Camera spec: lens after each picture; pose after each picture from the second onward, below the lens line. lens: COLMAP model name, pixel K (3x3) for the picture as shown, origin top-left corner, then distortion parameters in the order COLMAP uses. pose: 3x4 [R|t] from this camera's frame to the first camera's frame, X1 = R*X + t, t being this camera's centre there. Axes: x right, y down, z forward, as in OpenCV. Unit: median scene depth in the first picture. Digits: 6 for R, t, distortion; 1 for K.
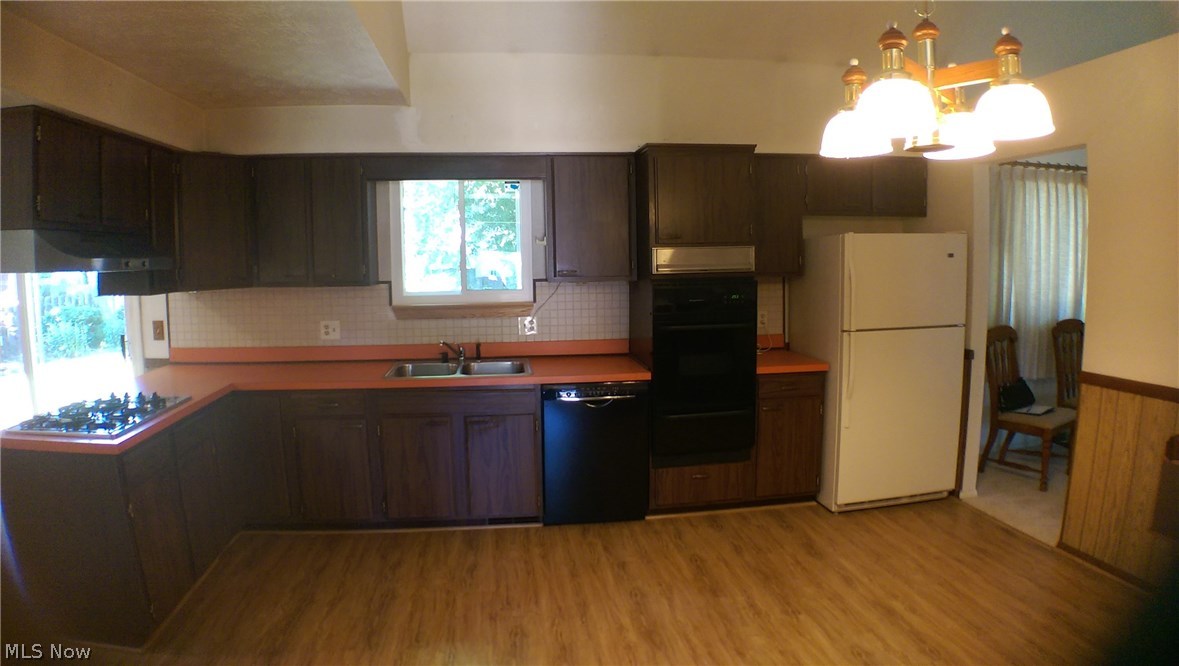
lens RADIAL K [[671.7, 0, 611.0], [0, 671.7, 319.0], [0, 0, 1]] dist [-0.173614, 0.017123]
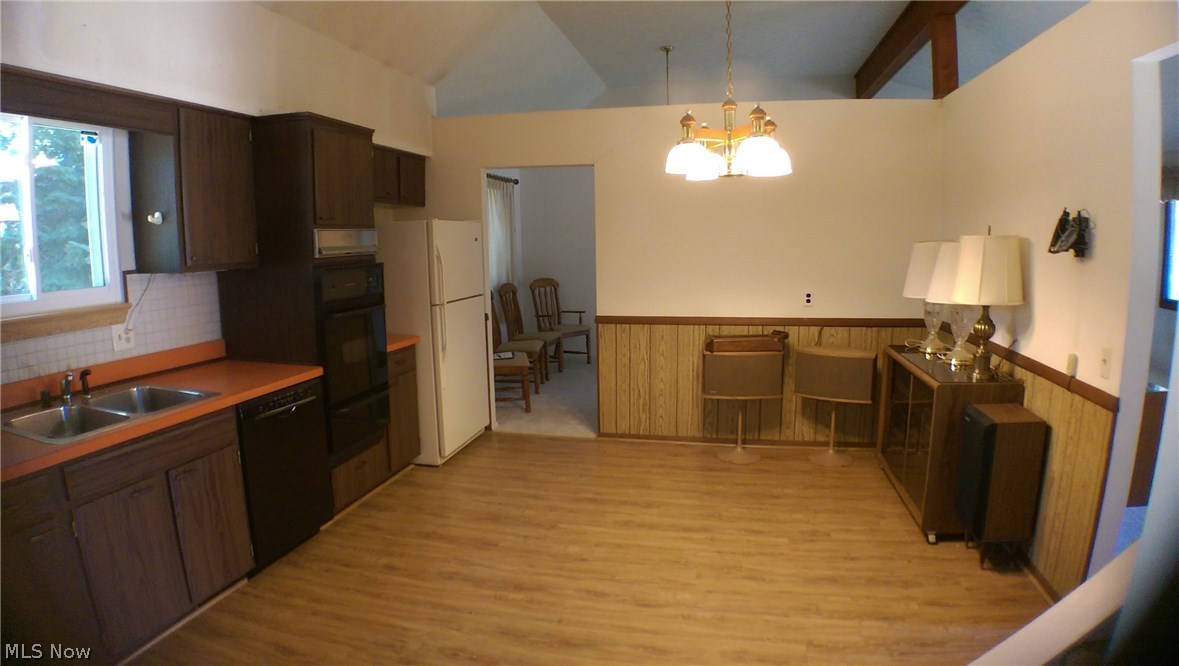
lens RADIAL K [[652.4, 0, 589.5], [0, 652.4, 333.0], [0, 0, 1]] dist [-0.166398, 0.013561]
pose [[0.349495, -0.110988, 0.930341, -0.625382], [0.071318, 0.993230, 0.091700, -0.018550], [-0.934220, 0.034301, 0.355044, 0.369054]]
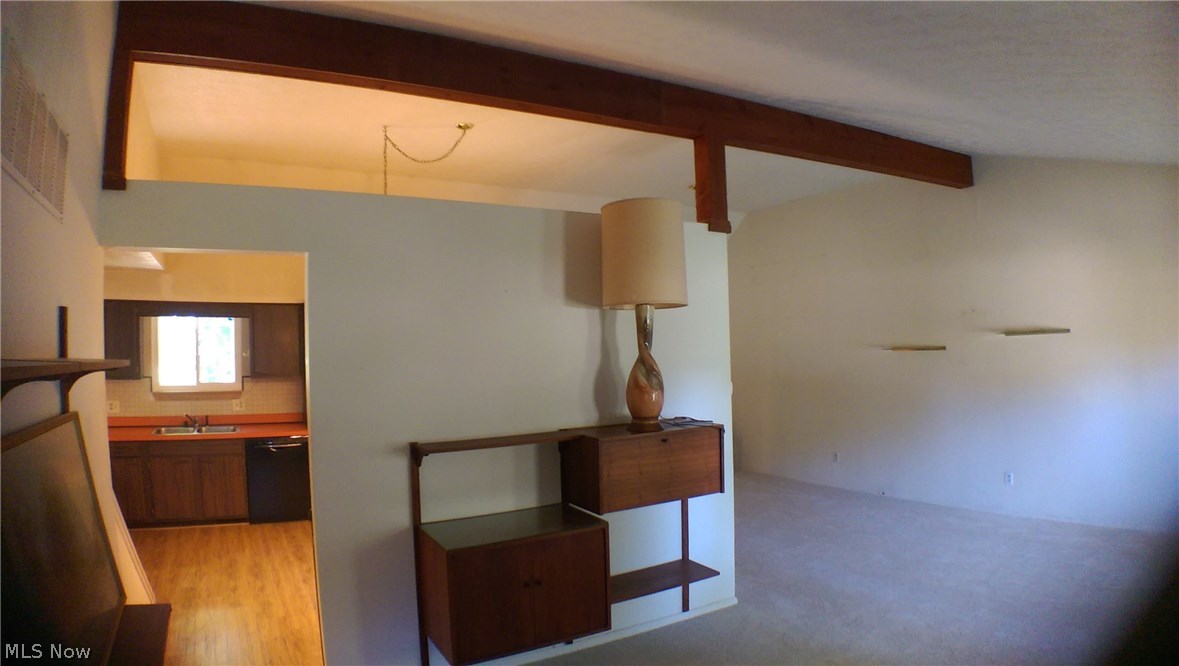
lens RADIAL K [[671.7, 0, 611.0], [0, 671.7, 319.0], [0, 0, 1]] dist [-0.173614, 0.017123]
pose [[0.921963, 0.016615, 0.386921, 0.132733], [0.031722, 0.992482, -0.118206, 0.015563], [-0.385976, 0.121256, 0.914505, -0.896121]]
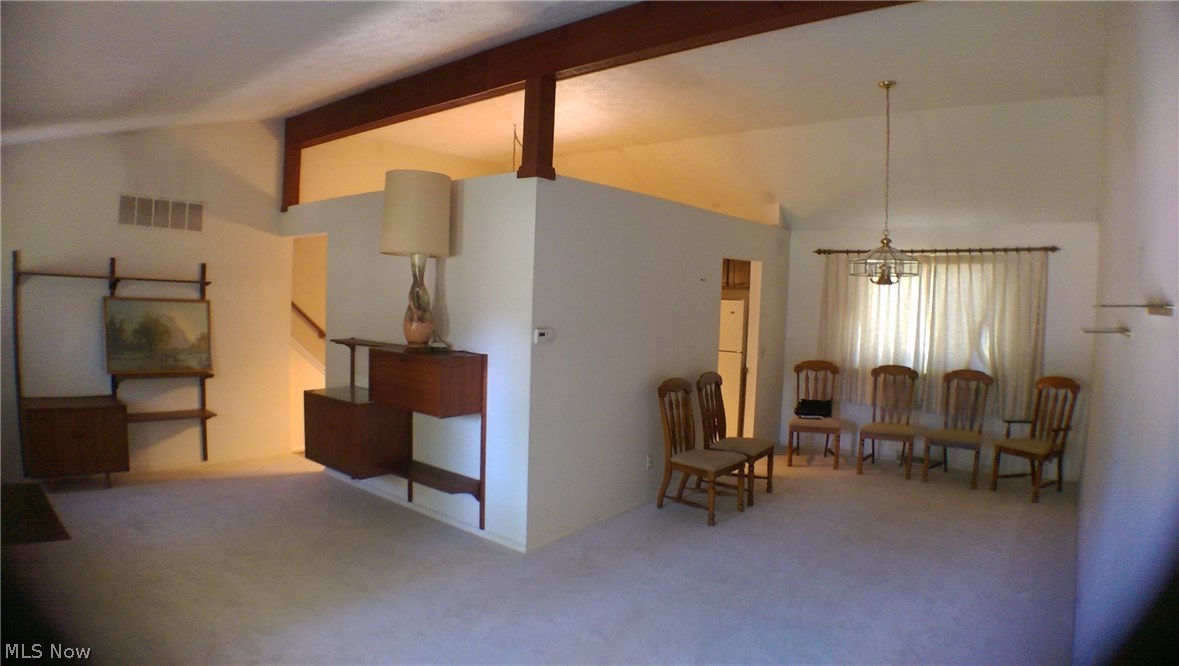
lens RADIAL K [[696.7, 0, 589.5], [0, 696.7, 333.0], [0, 0, 1]] dist [-0.142220, -0.022042]
pose [[0.658209, 0.089745, -0.747466, 1.910810], [-0.112651, 0.993432, 0.020078, -0.041086], [0.744359, 0.070987, 0.663996, -0.592004]]
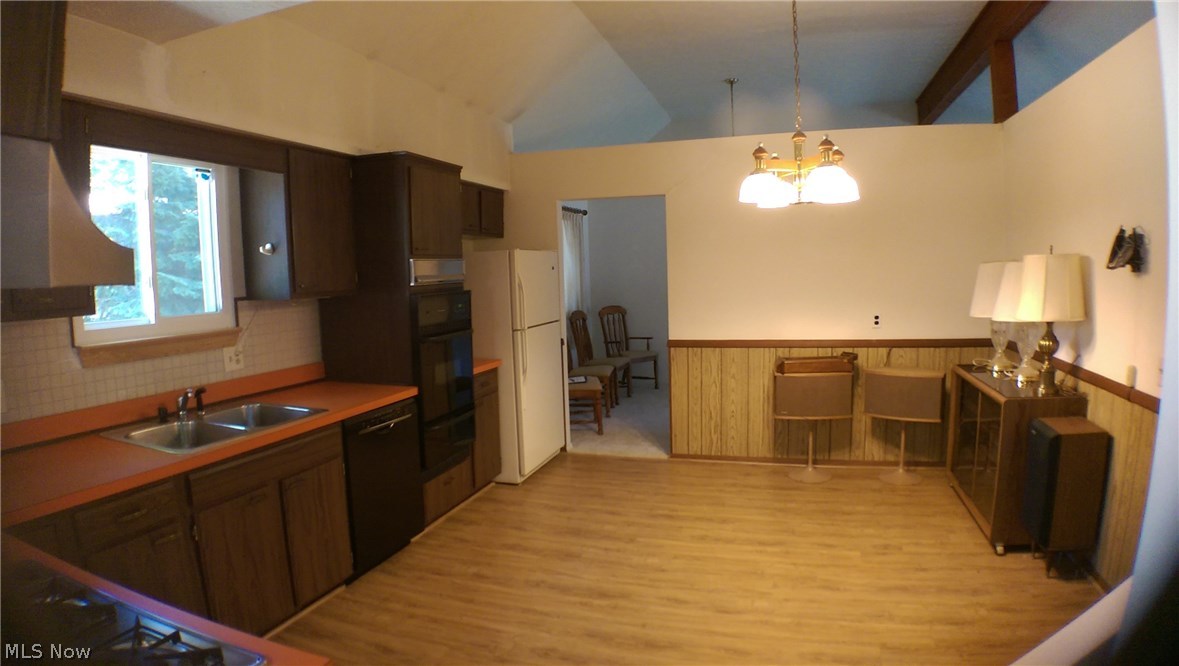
lens RADIAL K [[652.4, 0, 589.5], [0, 652.4, 333.0], [0, 0, 1]] dist [-0.166398, 0.013561]
pose [[0.434759, -0.074418, 0.897467, -0.684826], [0.085848, 0.995466, 0.040957, -0.015192], [-0.896445, 0.059239, 0.439177, 0.372667]]
